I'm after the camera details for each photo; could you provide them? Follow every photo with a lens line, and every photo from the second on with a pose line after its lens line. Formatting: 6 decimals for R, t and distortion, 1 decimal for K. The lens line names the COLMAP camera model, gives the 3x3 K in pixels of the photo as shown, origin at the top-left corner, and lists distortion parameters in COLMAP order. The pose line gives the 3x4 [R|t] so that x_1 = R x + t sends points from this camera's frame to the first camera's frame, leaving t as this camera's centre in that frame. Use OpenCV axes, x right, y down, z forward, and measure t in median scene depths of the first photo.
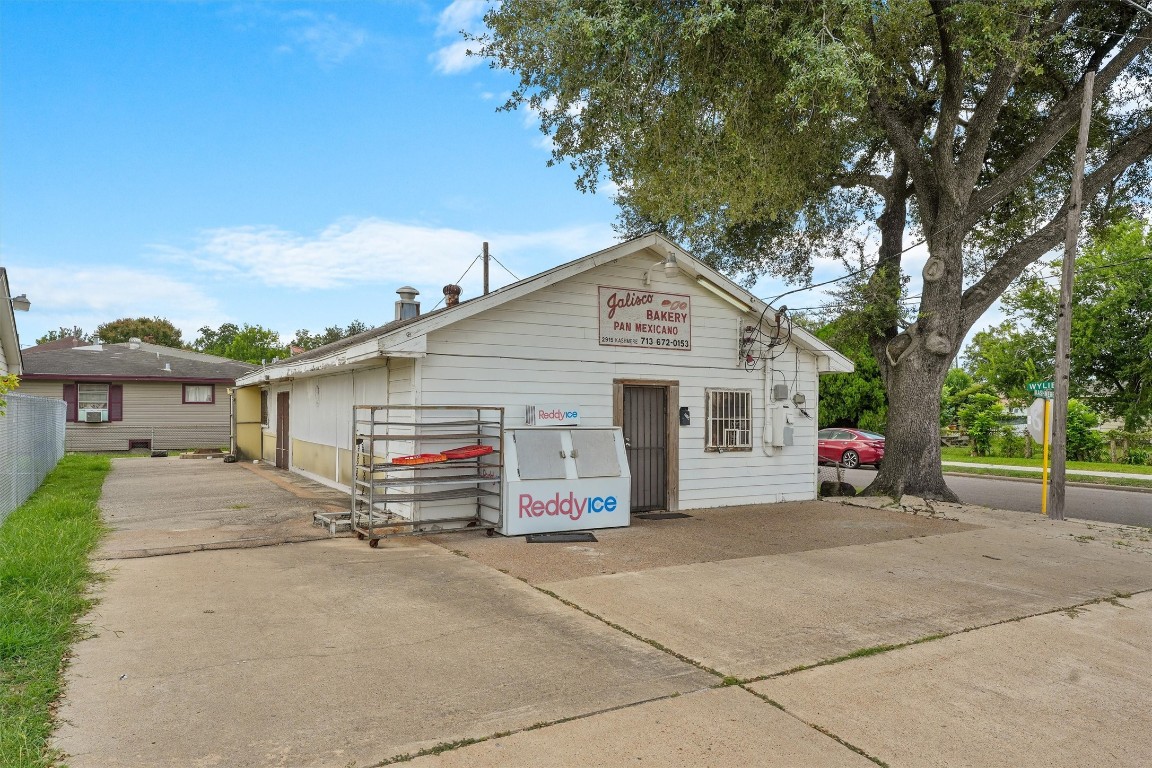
lens RADIAL K [[759.1, 0, 575.6], [0, 759.1, 405.4], [0, 0, 1]] dist [0.041844, 0.001834]
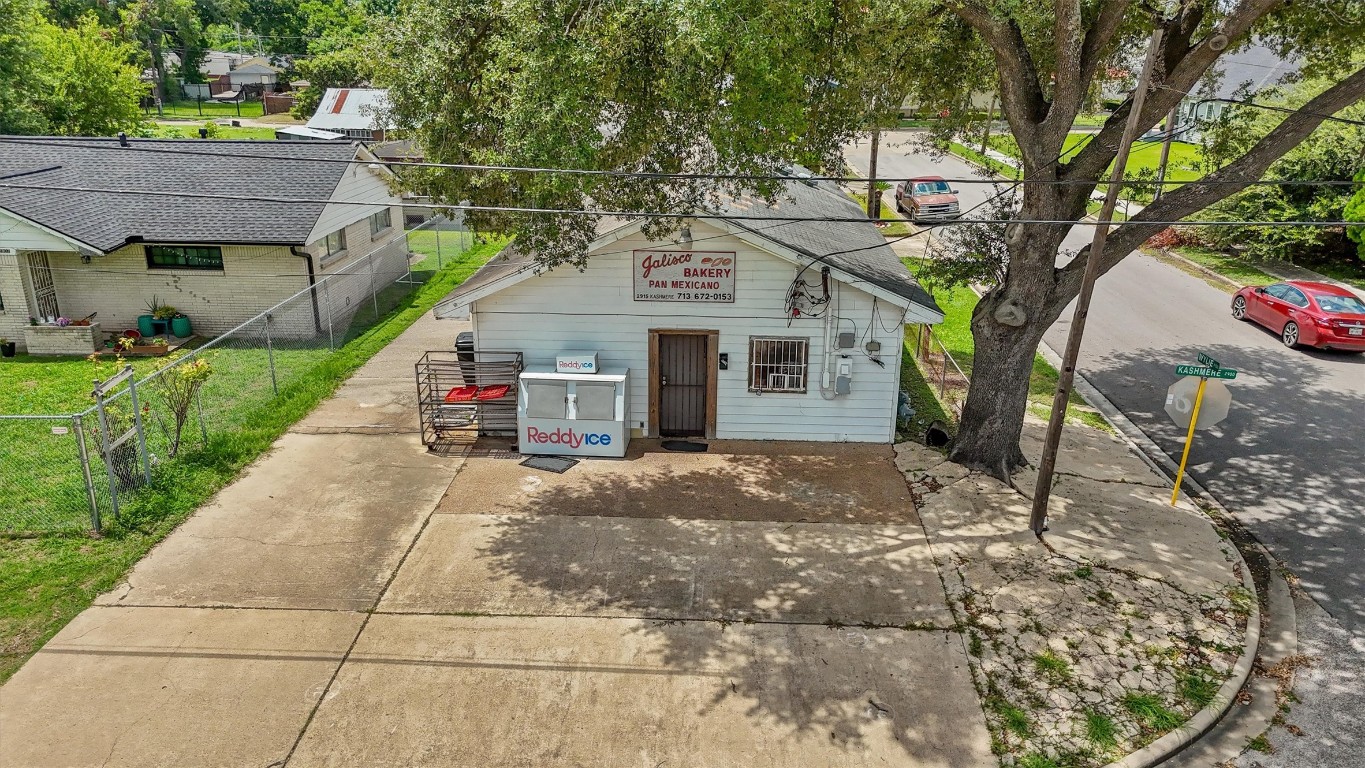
lens RADIAL K [[1014.7, 0, 682.5], [0, 1014.7, 384.0], [0, 0, 1]] dist [0.116151, -0.097809]
pose [[0.826748, 0.174776, -0.534735, 0.910857], [0.007273, 0.947117, 0.320806, -0.439612], [0.562526, -0.269115, 0.781756, -0.209737]]
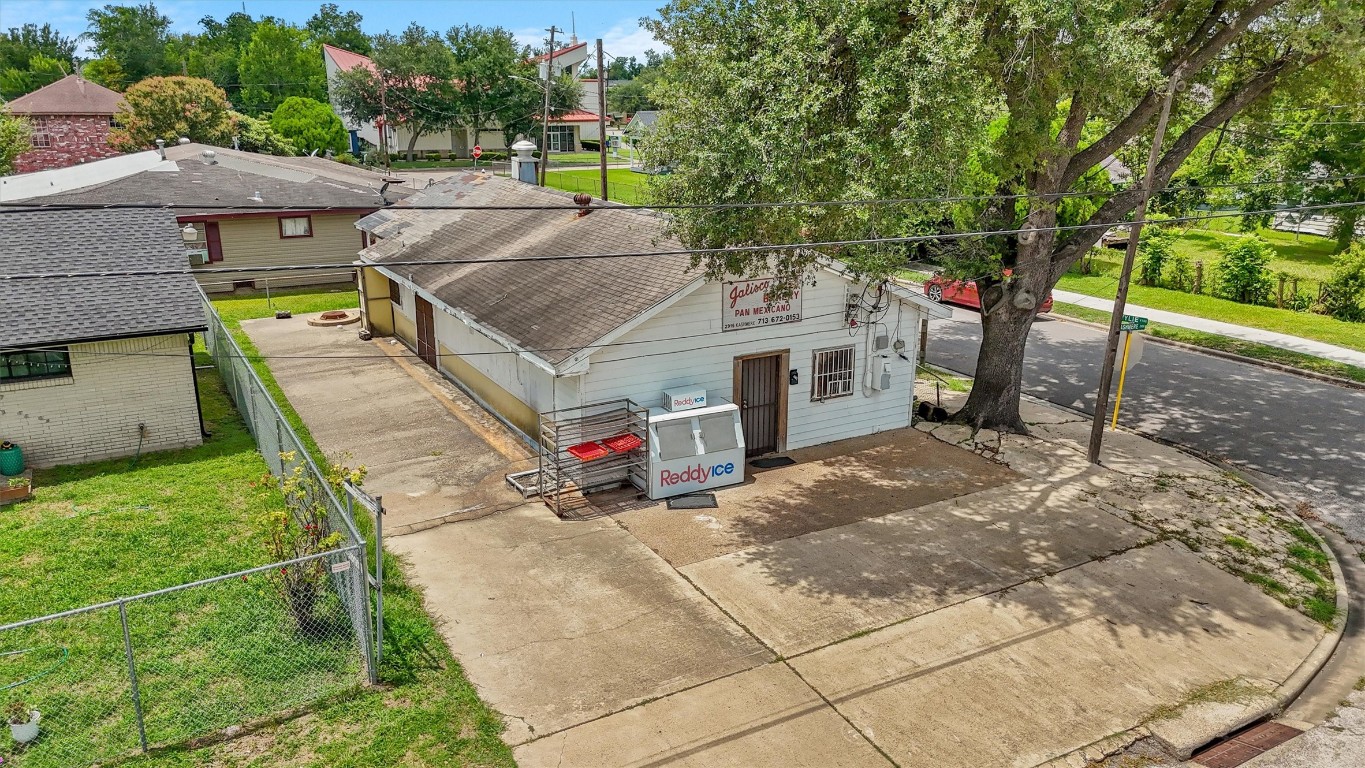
lens RADIAL K [[1014.7, 0, 682.5], [0, 1014.7, 384.0], [0, 0, 1]] dist [0.116151, -0.097809]
pose [[0.999799, 0.003919, -0.019685, -0.000592], [0.001898, 0.957904, 0.287082, -0.443431], [0.019982, -0.287061, 0.957704, -0.551505]]
